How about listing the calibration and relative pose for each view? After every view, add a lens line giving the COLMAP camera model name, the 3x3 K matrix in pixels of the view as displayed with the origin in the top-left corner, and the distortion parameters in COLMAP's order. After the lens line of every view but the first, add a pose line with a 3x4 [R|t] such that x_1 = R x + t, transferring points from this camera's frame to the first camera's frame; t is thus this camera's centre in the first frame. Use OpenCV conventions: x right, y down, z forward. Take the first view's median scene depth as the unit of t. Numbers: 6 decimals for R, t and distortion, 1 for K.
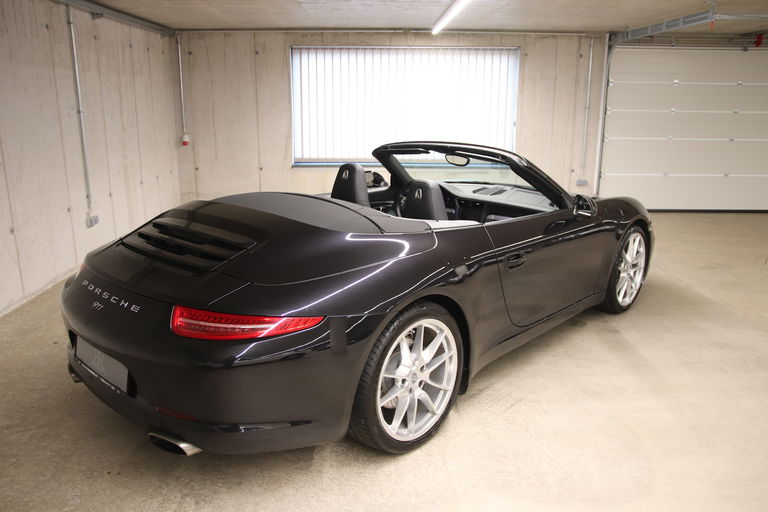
lens RADIAL K [[597.0, 0, 384.0], [0, 597.0, 256.0], [0, 0, 1]] dist [-0.092871, 0.097267]
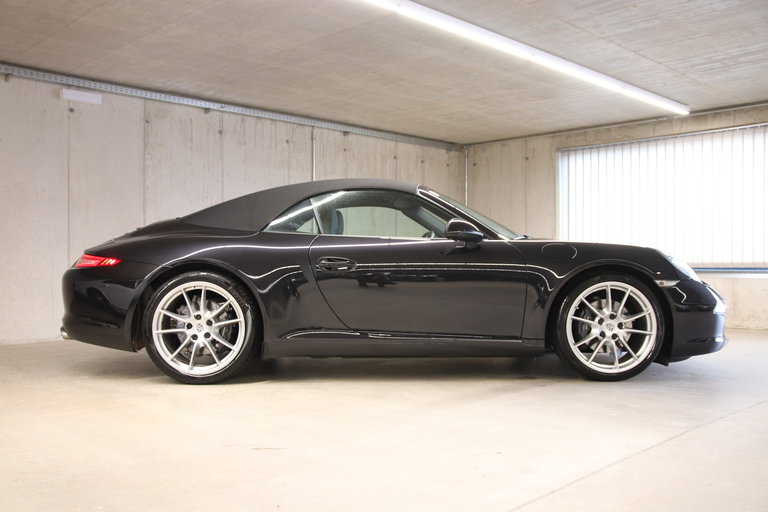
lens RADIAL K [[709.2, 0, 384.0], [0, 709.2, 256.0], [0, 0, 1]] dist [-0.049849, 0.149290]
pose [[0.701048, -0.002117, -0.713111, 0.482958], [-0.182900, 0.966011, -0.182675, 0.084383], [0.689260, 0.258492, 0.676833, 0.052617]]
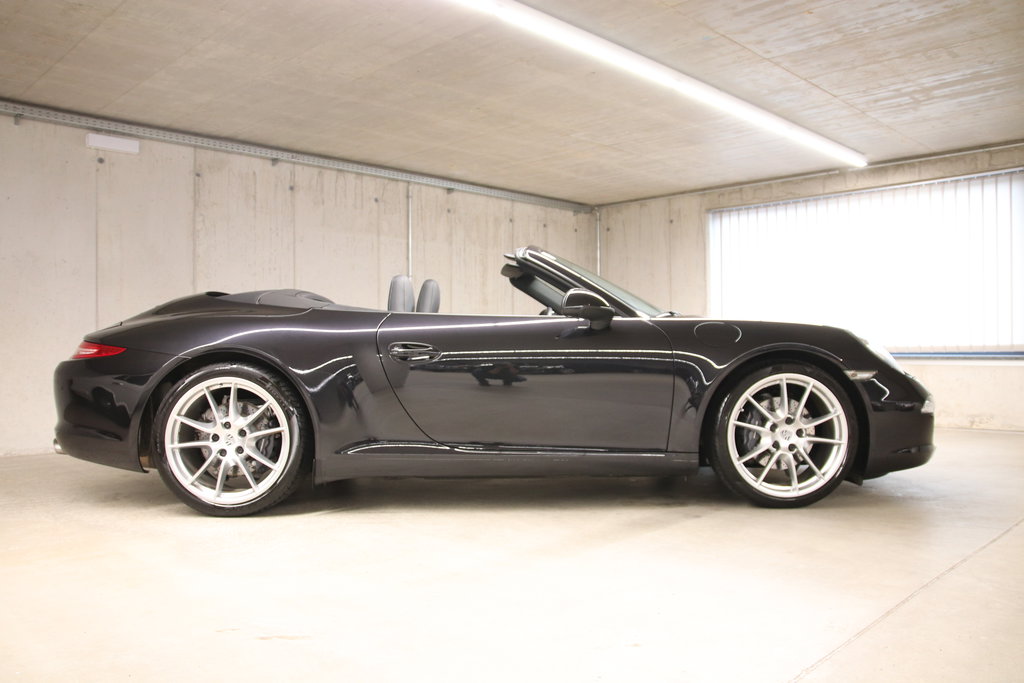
lens RADIAL K [[796.0, 0, 512.0], [0, 796.0, 341.5], [0, 0, 1]] dist [-0.092871, 0.097267]
pose [[0.702721, -0.004895, -0.711448, 0.428100], [-0.176818, 0.967401, -0.181305, 0.064045], [0.689143, 0.253204, 0.678947, 0.127010]]
